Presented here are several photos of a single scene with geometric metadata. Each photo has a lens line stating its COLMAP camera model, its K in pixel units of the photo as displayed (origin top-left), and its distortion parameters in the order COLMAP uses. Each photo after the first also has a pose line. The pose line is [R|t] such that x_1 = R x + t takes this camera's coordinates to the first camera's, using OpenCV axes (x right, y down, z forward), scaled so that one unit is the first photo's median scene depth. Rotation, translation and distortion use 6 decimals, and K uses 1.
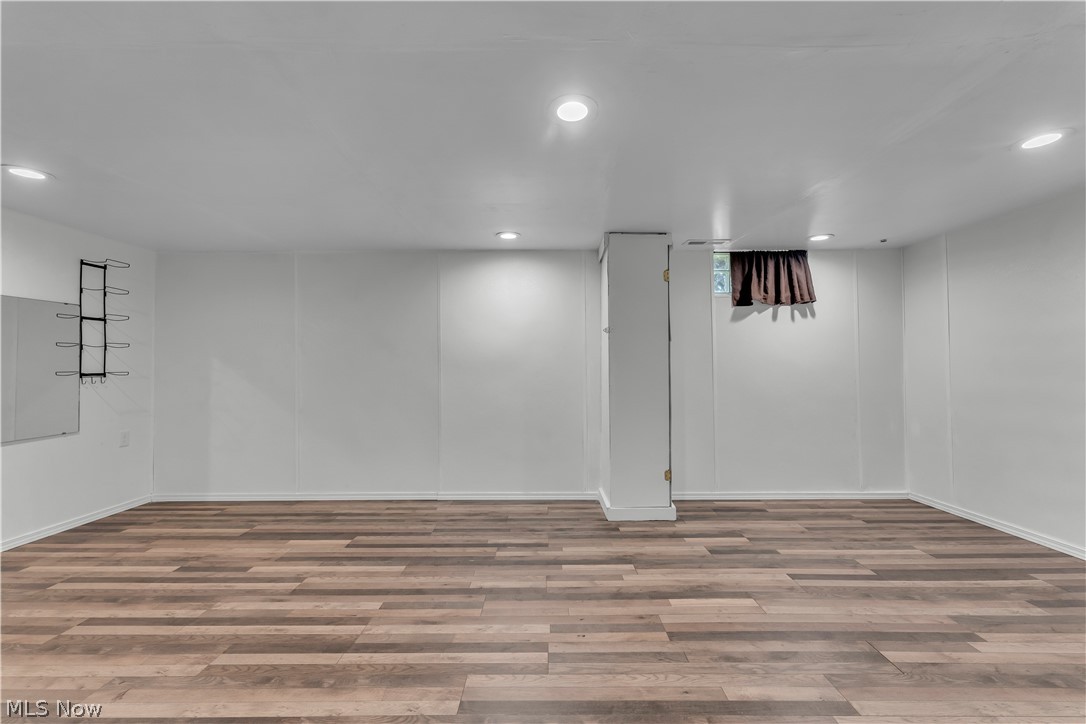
lens RADIAL K [[441.2, 0, 542.8], [0, 441.2, 362.6], [0, 0, 1]] dist [-0.000004, 0.000060]
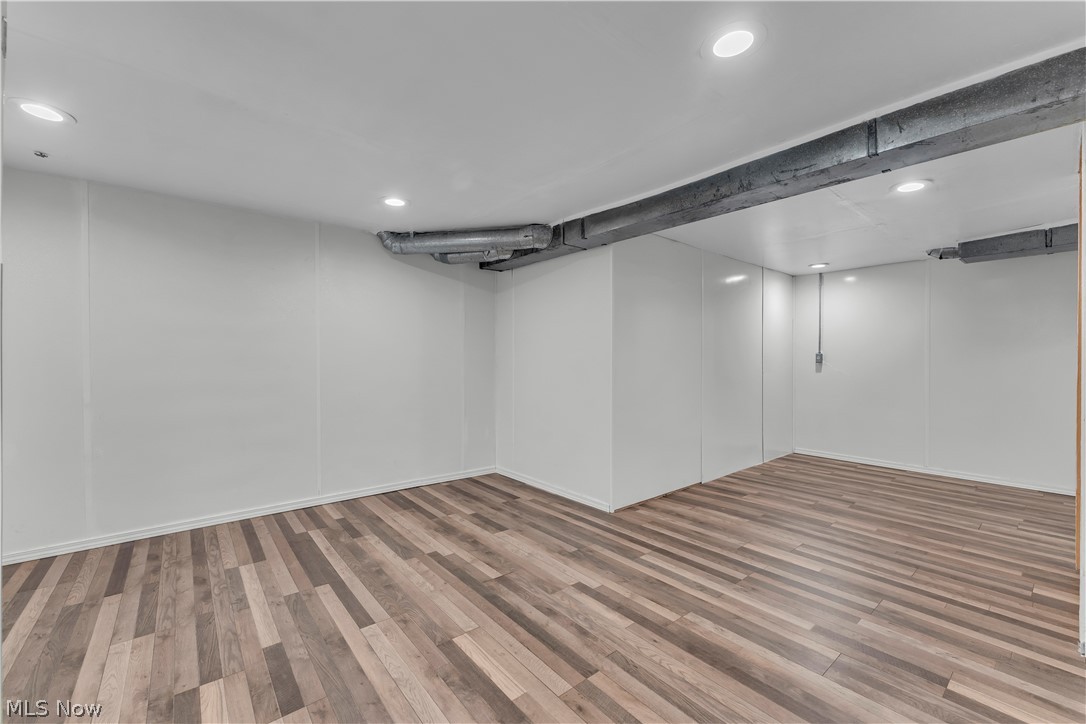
lens RADIAL K [[441.2, 0, 542.8], [0, 441.2, 362.6], [0, 0, 1]] dist [-0.000004, 0.000060]
pose [[-0.640548, 0.000341, 0.767918, -0.258860], [-0.010693, 0.999899, -0.009363, 0.025938], [-0.767844, -0.014208, -0.640479, 1.379224]]
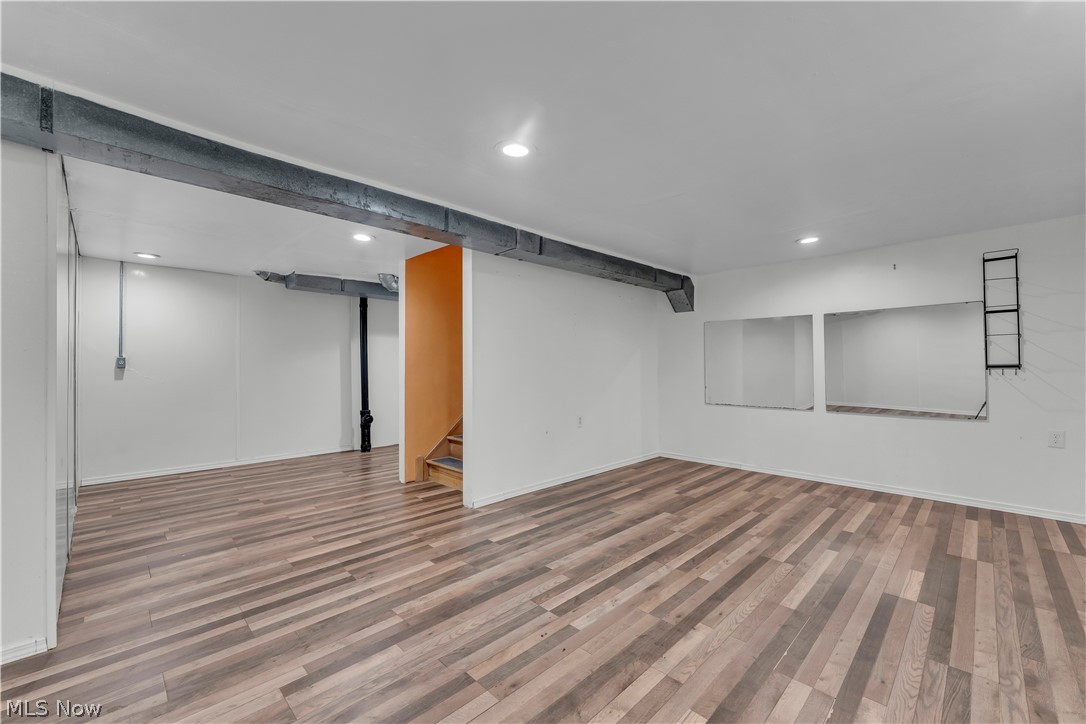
lens RADIAL K [[441.2, 0, 542.8], [0, 441.2, 362.6], [0, 0, 1]] dist [-0.000004, 0.000060]
pose [[-0.703959, 0.003817, -0.710231, 0.673402], [0.016998, 0.999790, -0.011475, 0.018163], [0.710038, -0.020151, -0.703875, 1.457043]]
